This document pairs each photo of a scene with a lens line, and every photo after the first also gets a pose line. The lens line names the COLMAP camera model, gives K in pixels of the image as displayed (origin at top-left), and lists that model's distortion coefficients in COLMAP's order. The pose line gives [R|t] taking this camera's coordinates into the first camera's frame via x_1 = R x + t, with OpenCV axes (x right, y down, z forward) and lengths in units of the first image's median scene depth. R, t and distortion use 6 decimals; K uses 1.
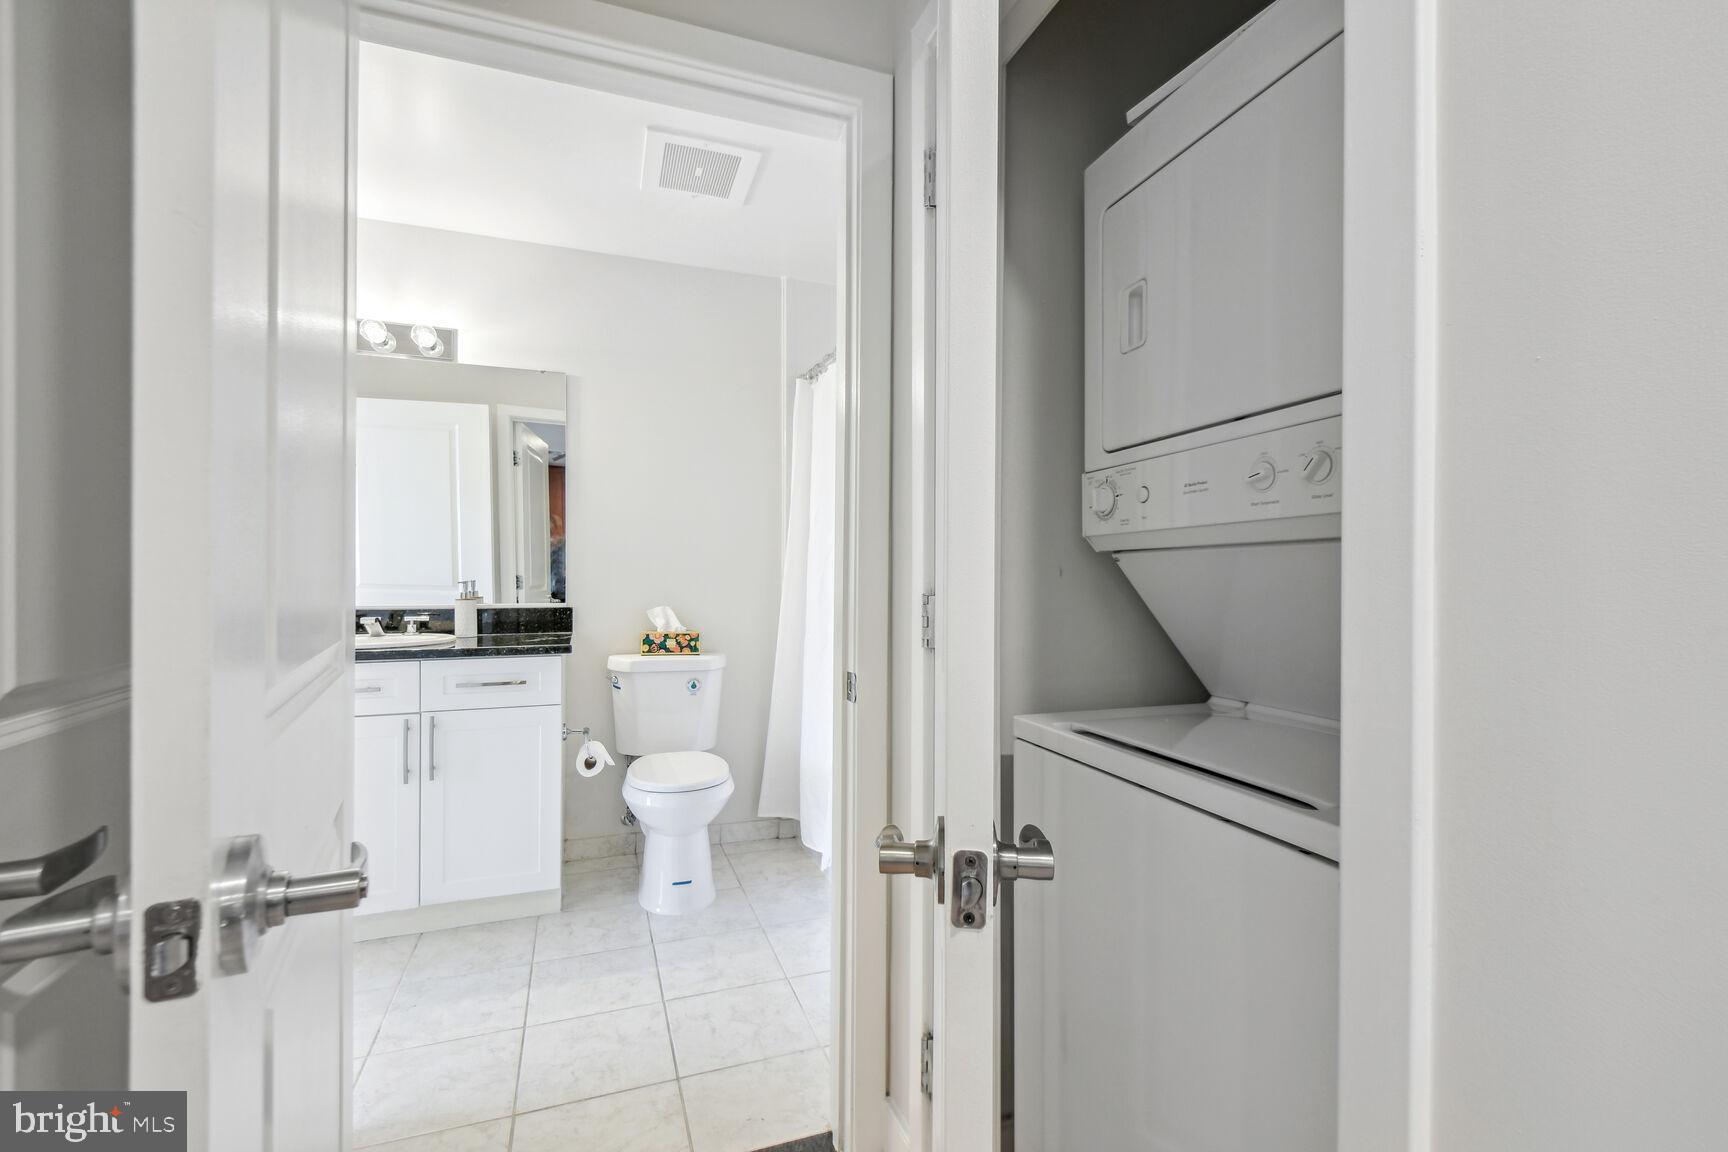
lens RADIAL K [[783.5, 0, 881.9], [0, 783.5, 576.7], [0, 0, 1]] dist [0.033125, -0.029486]
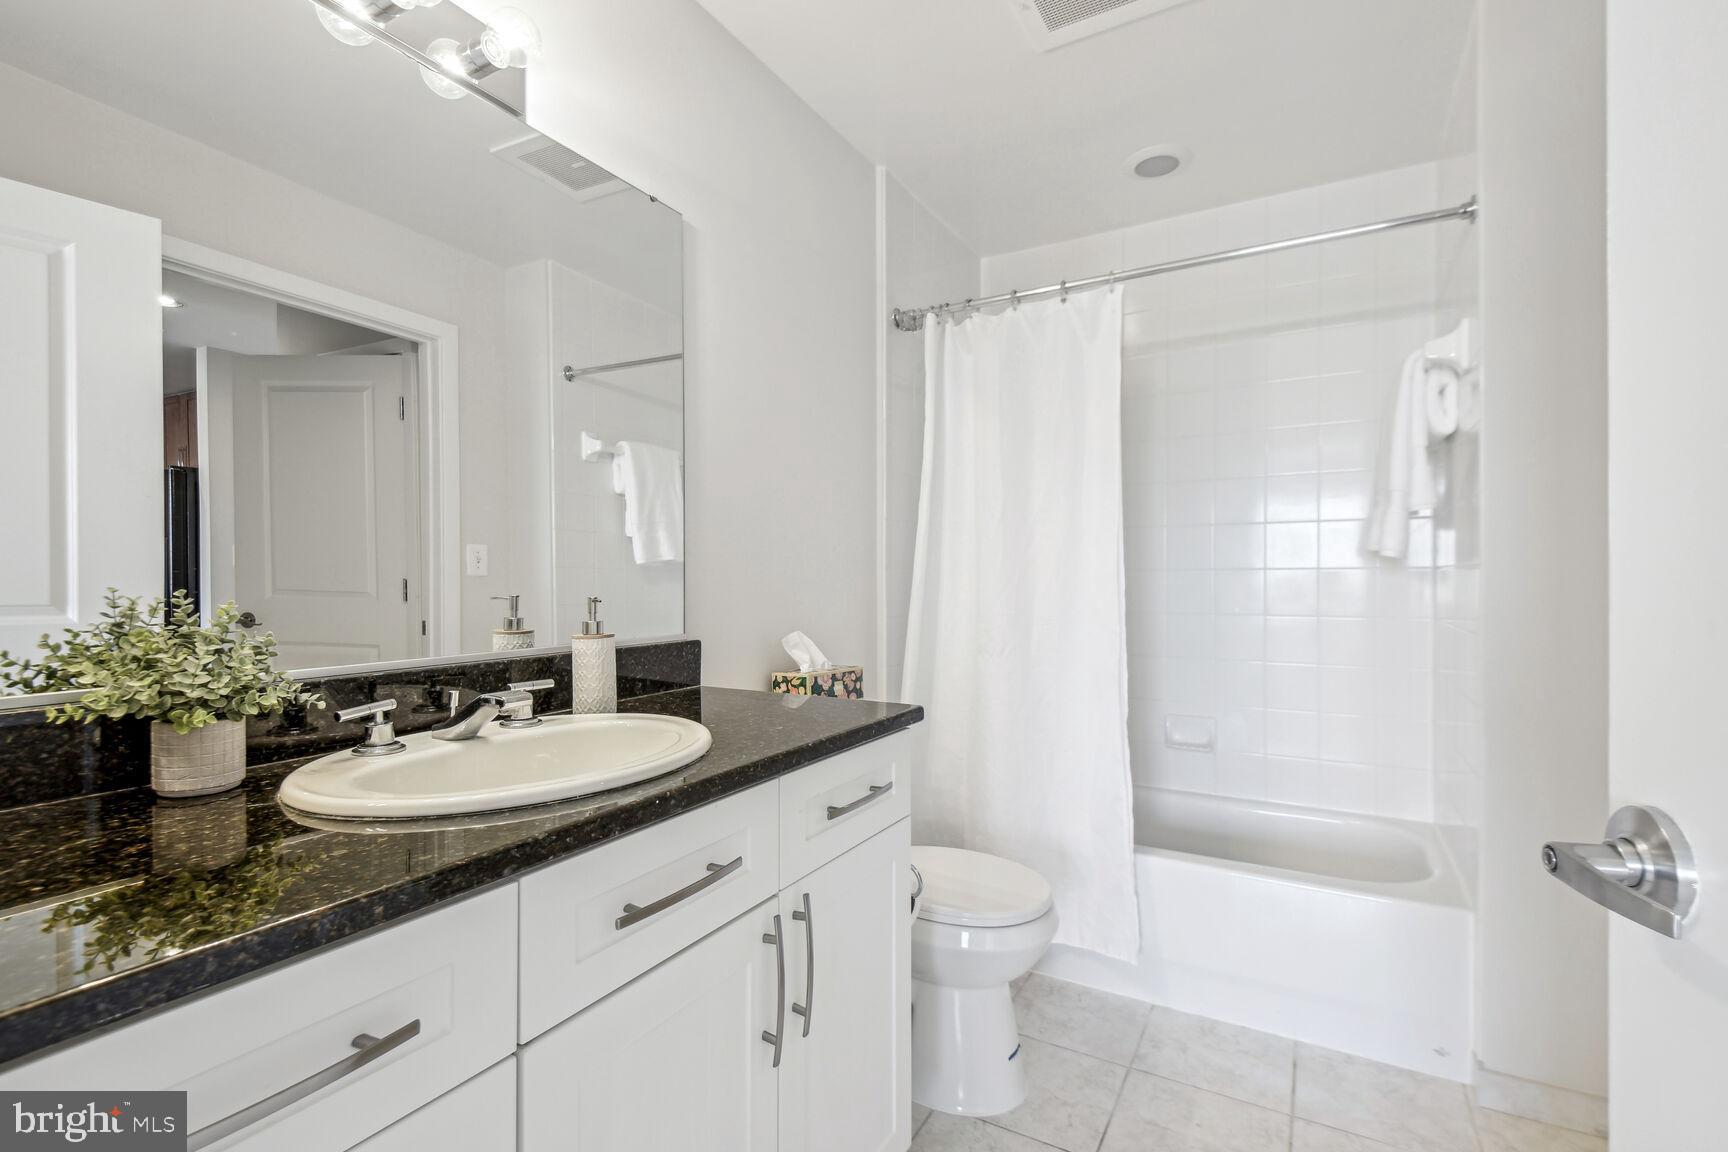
lens RADIAL K [[783.5, 0, 881.9], [0, 783.5, 576.7], [0, 0, 1]] dist [0.033125, -0.029486]
pose [[0.760268, 0.003761, 0.649598, -0.650434], [0.000529, 0.999979, -0.006409, -0.000605], [-0.649609, 0.005216, 0.760251, 0.496283]]
